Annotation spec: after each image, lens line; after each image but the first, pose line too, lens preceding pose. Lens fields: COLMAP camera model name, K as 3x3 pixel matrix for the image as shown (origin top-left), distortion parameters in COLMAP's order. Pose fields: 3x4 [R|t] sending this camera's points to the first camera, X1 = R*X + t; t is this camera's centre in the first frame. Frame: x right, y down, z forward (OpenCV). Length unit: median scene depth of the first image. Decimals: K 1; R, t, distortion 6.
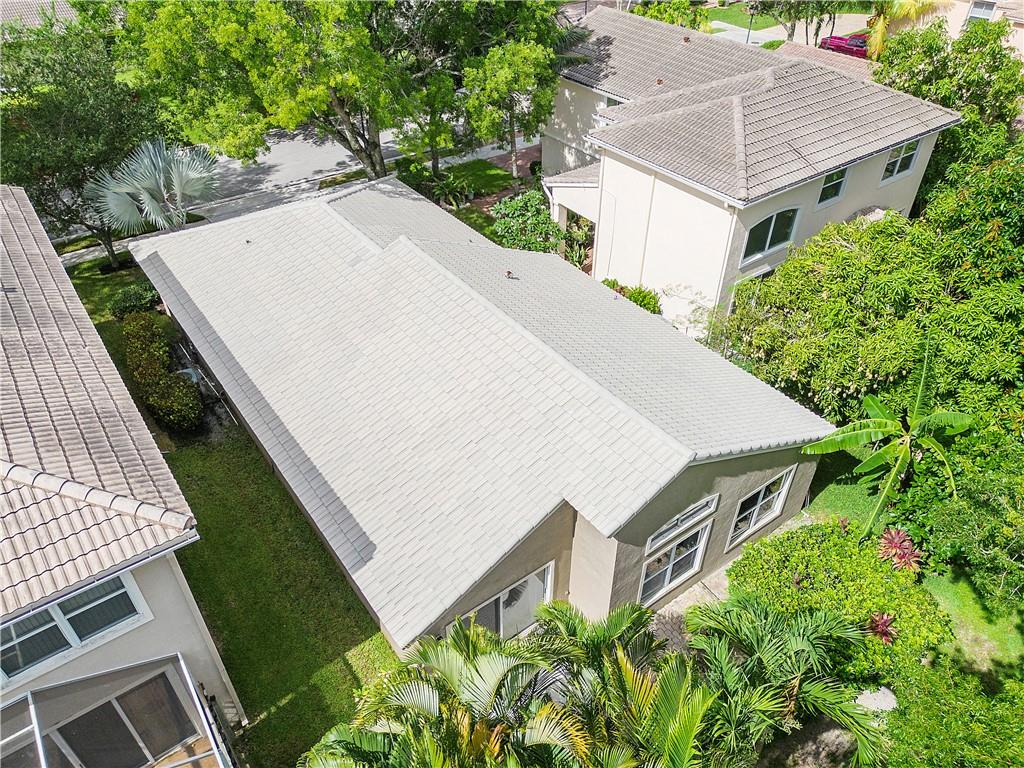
lens RADIAL K [[716.6, 0, 508.7], [0, 716.6, 385.1], [0, 0, 1]] dist [0.057579, -0.046699]
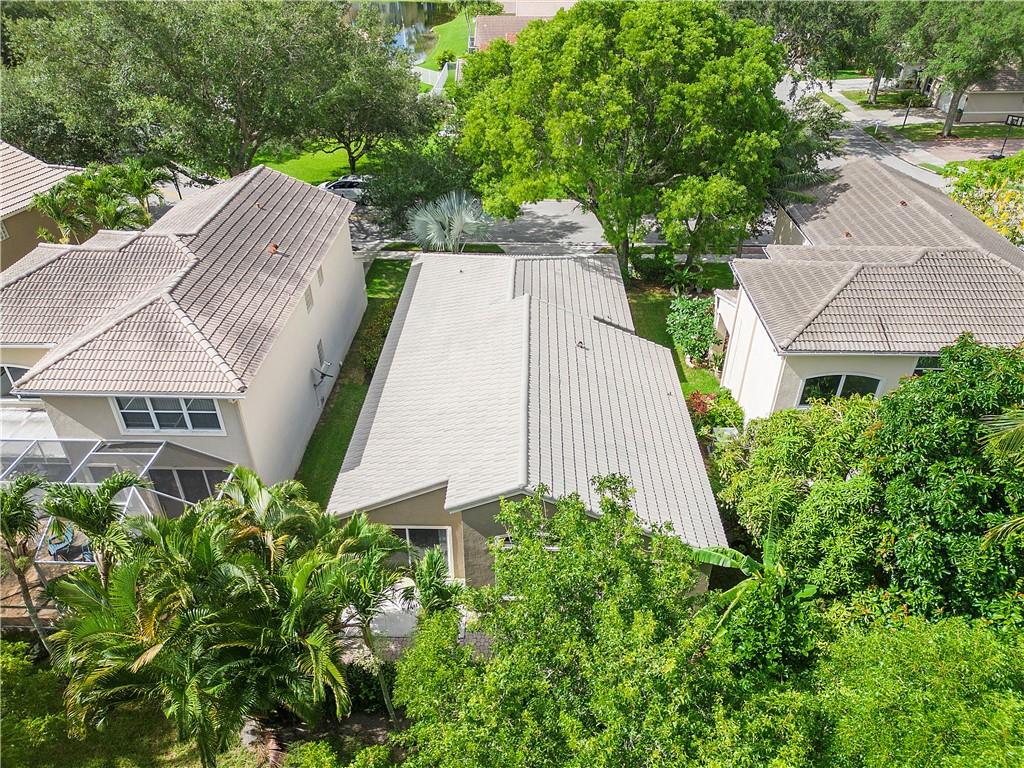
lens RADIAL K [[716.6, 0, 507.0], [0, 716.6, 386.5], [0, 0, 1]] dist [0.057579, -0.046699]
pose [[0.792786, 0.341711, -0.504702, 0.507824], [-0.380480, 0.924360, 0.028184, -0.062708], [0.476157, 0.169685, 0.862833, -0.142319]]
